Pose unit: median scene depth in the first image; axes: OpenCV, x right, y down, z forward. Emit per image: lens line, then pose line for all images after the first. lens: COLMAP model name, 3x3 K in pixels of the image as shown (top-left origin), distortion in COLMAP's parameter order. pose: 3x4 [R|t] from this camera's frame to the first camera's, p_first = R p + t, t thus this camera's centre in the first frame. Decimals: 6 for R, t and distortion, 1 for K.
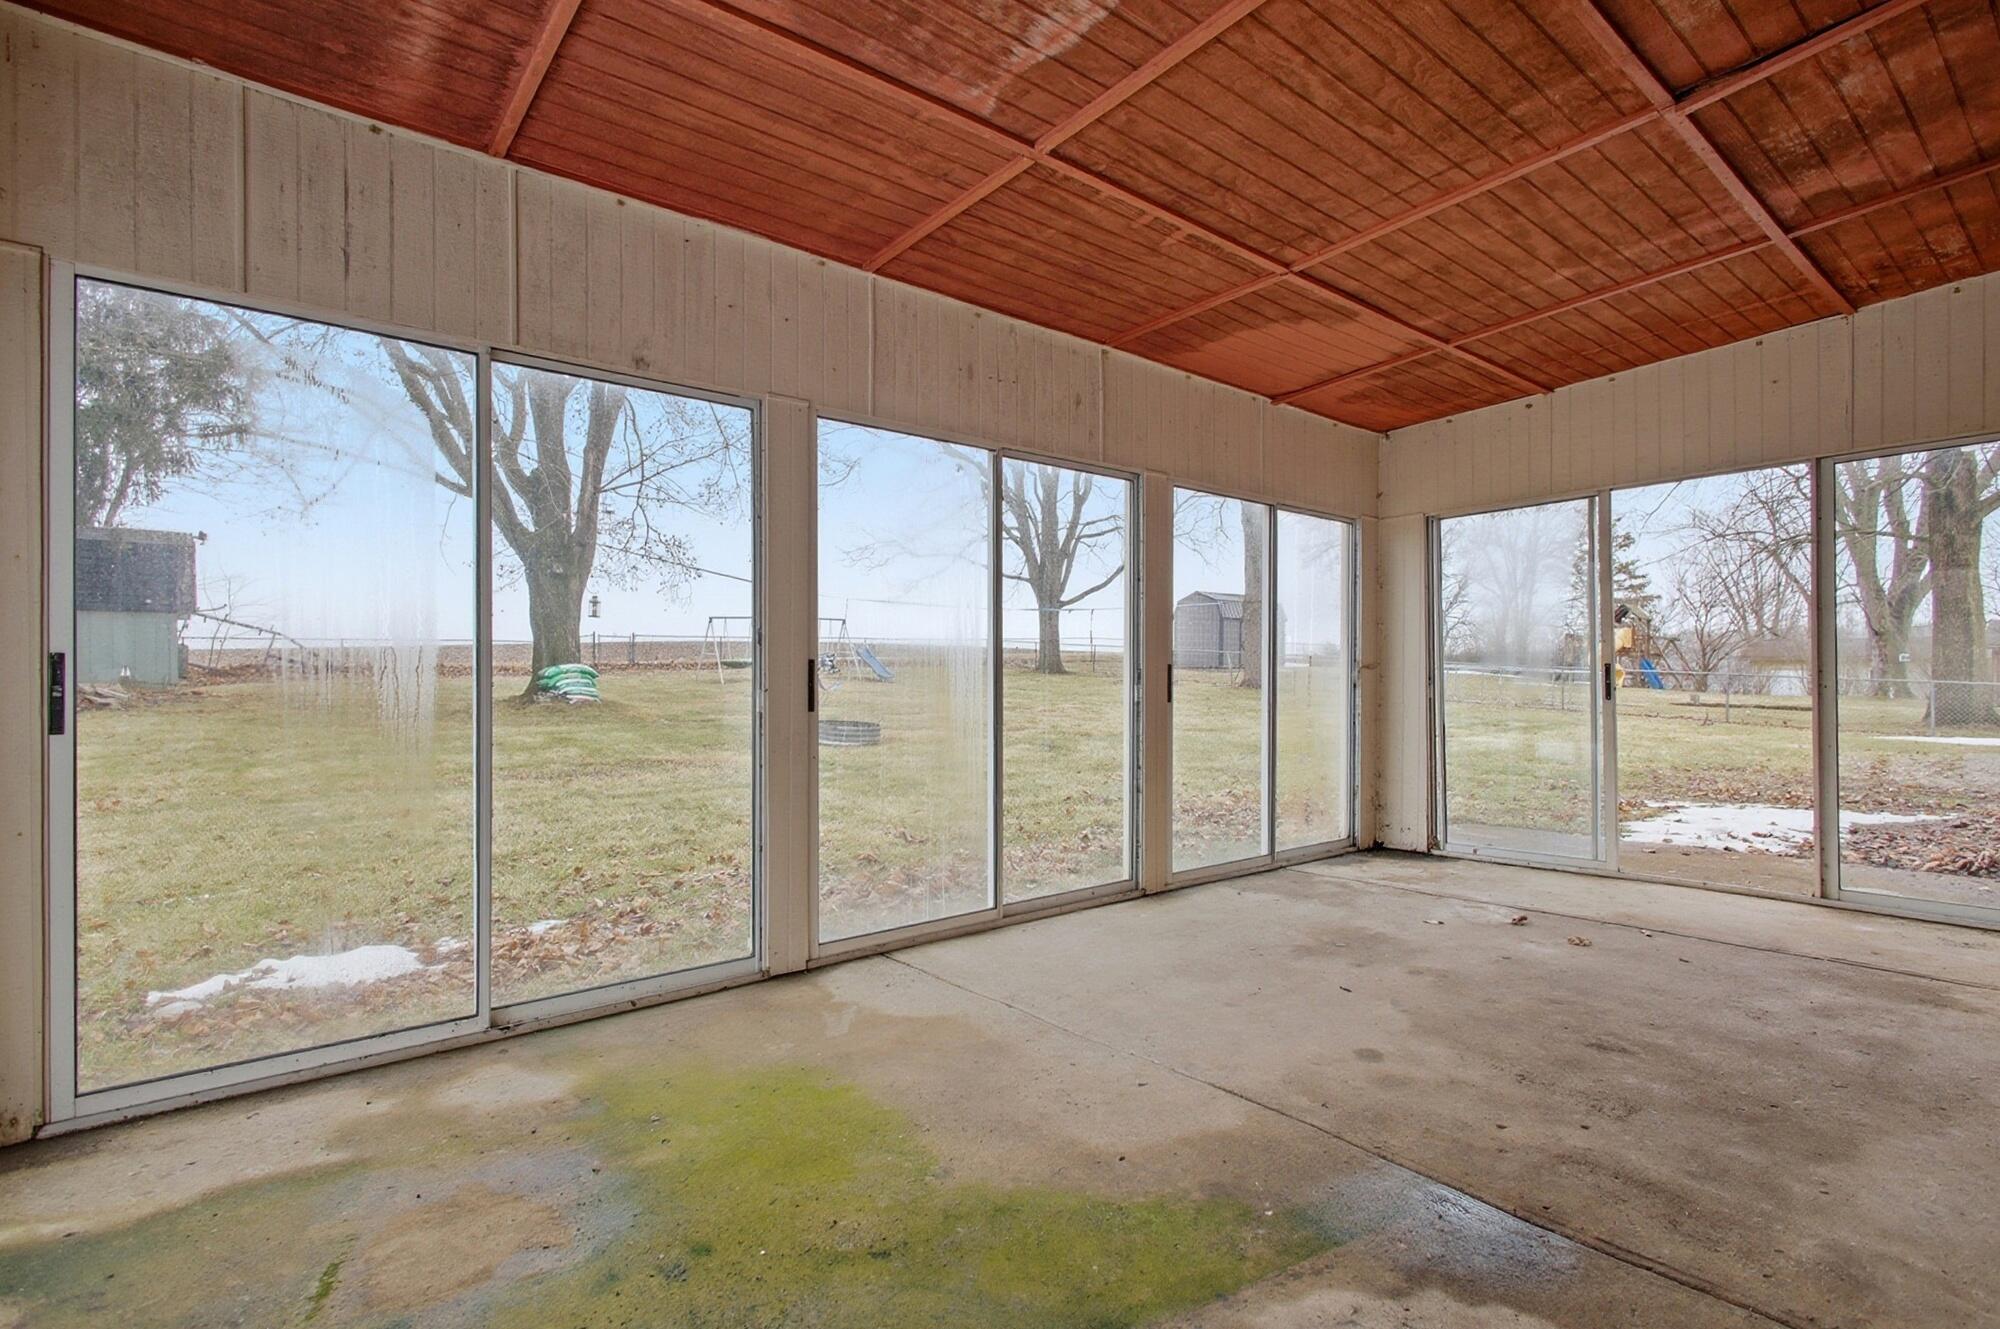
lens RADIAL K [[933.5, 0, 1001.0], [0, 933.5, 674.4], [0, 0, 1]] dist [-0.002075, -0.000529]
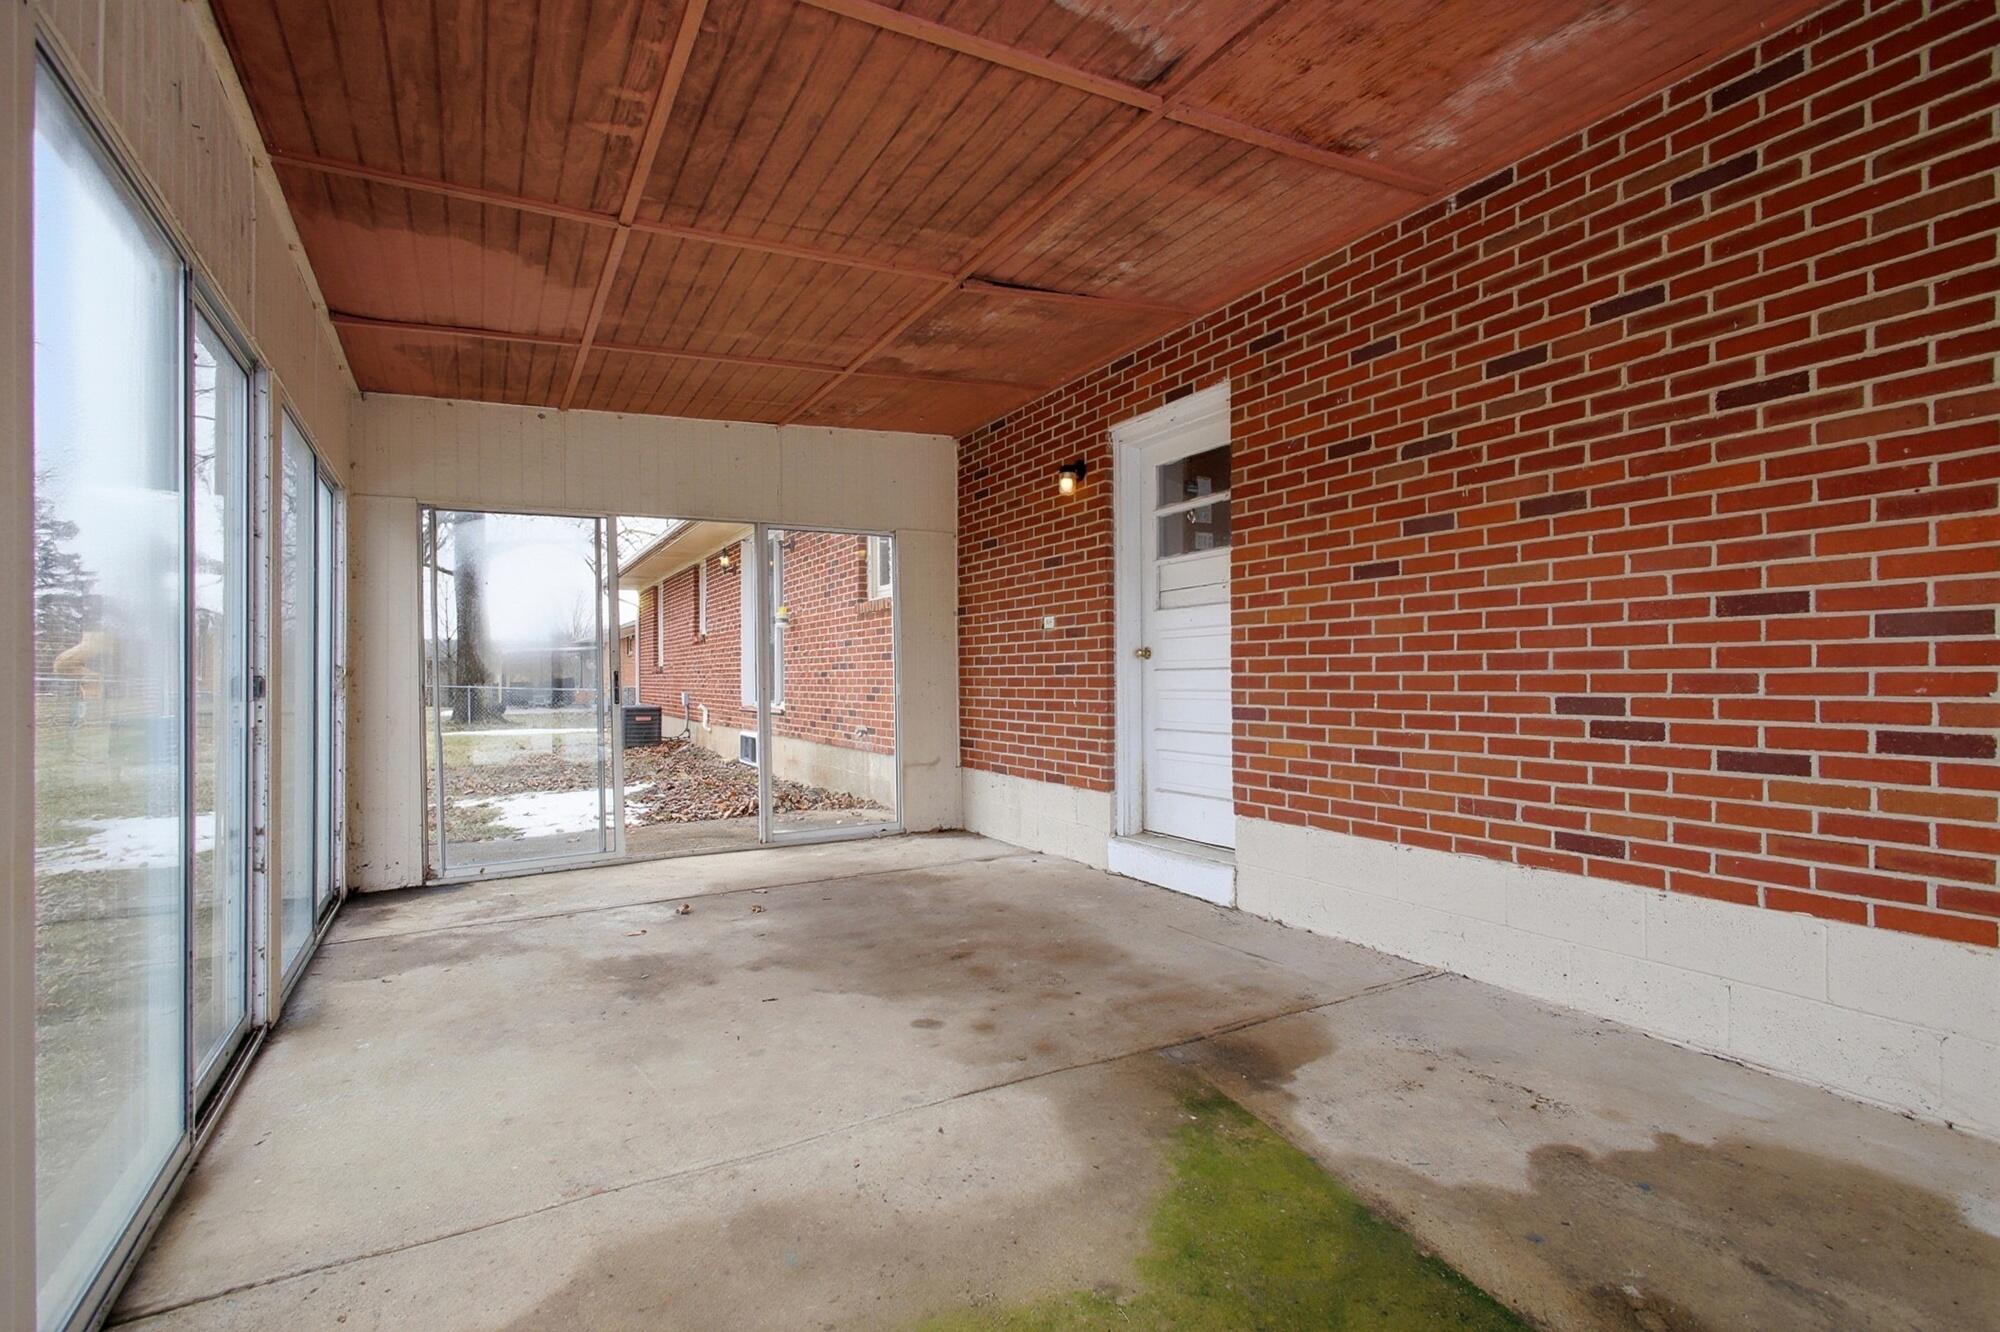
lens RADIAL K [[933.5, 0, 962.2], [0, 933.5, 661.8], [0, 0, 1]] dist [-0.002075, -0.000529]
pose [[0.194584, 0.015367, 0.980765, -0.802731], [0.006721, 0.999833, -0.016999, -0.002586], [-0.980863, 0.009899, 0.194449, 0.860191]]
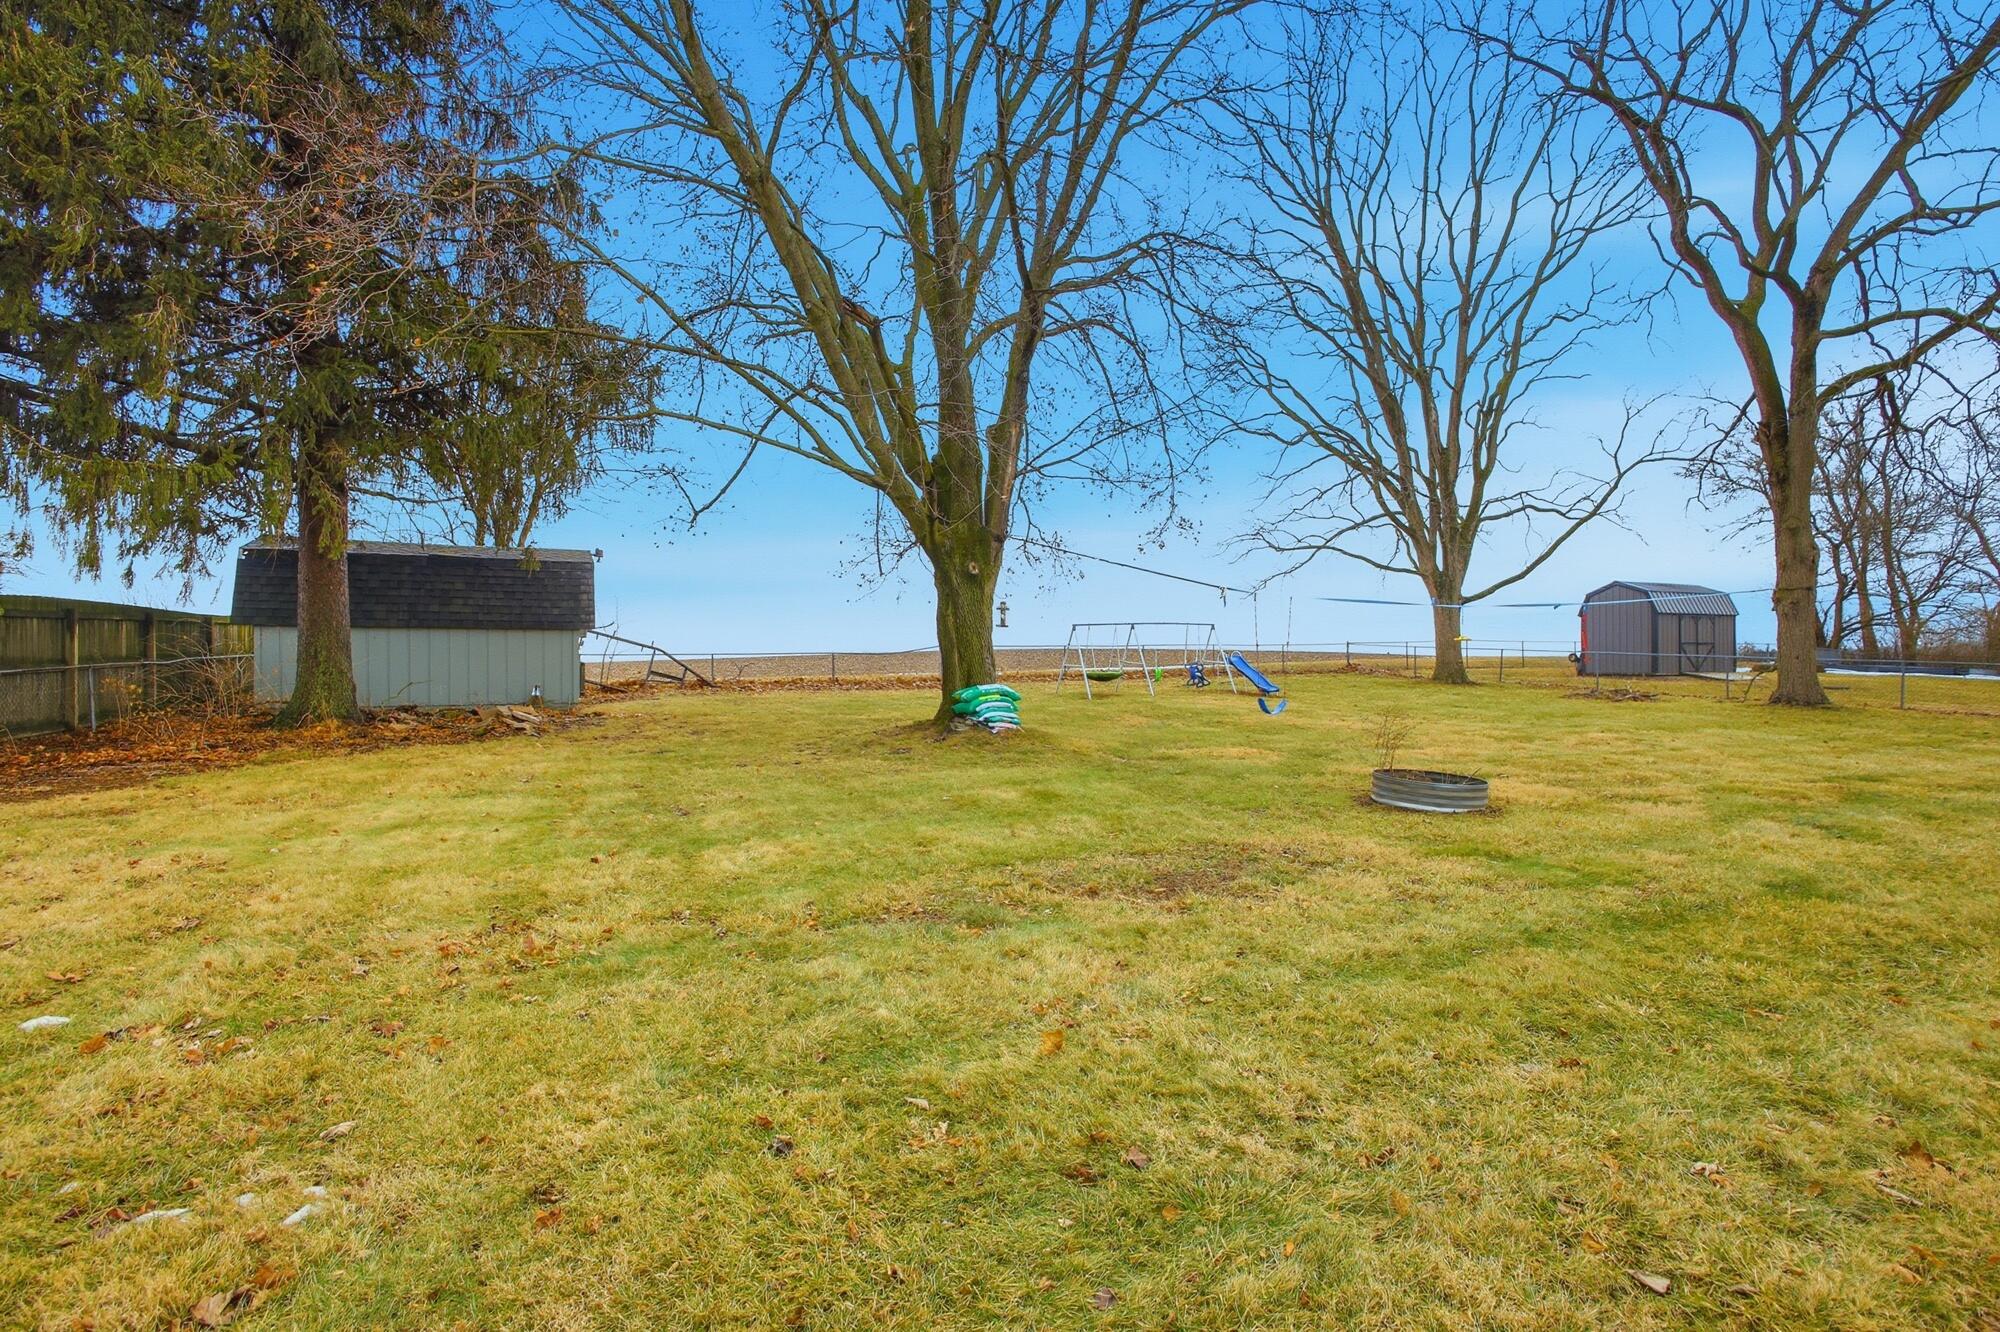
lens RADIAL K [[933.5, 0, 1016.0], [0, 933.5, 662.2], [0, 0, 1]] dist [-0.002075, -0.000529]
pose [[0.963337, -0.008623, -0.268157, -0.094606], [0.003947, 0.999831, -0.017974, -0.006819], [0.268267, 0.016257, 0.963207, 0.093940]]
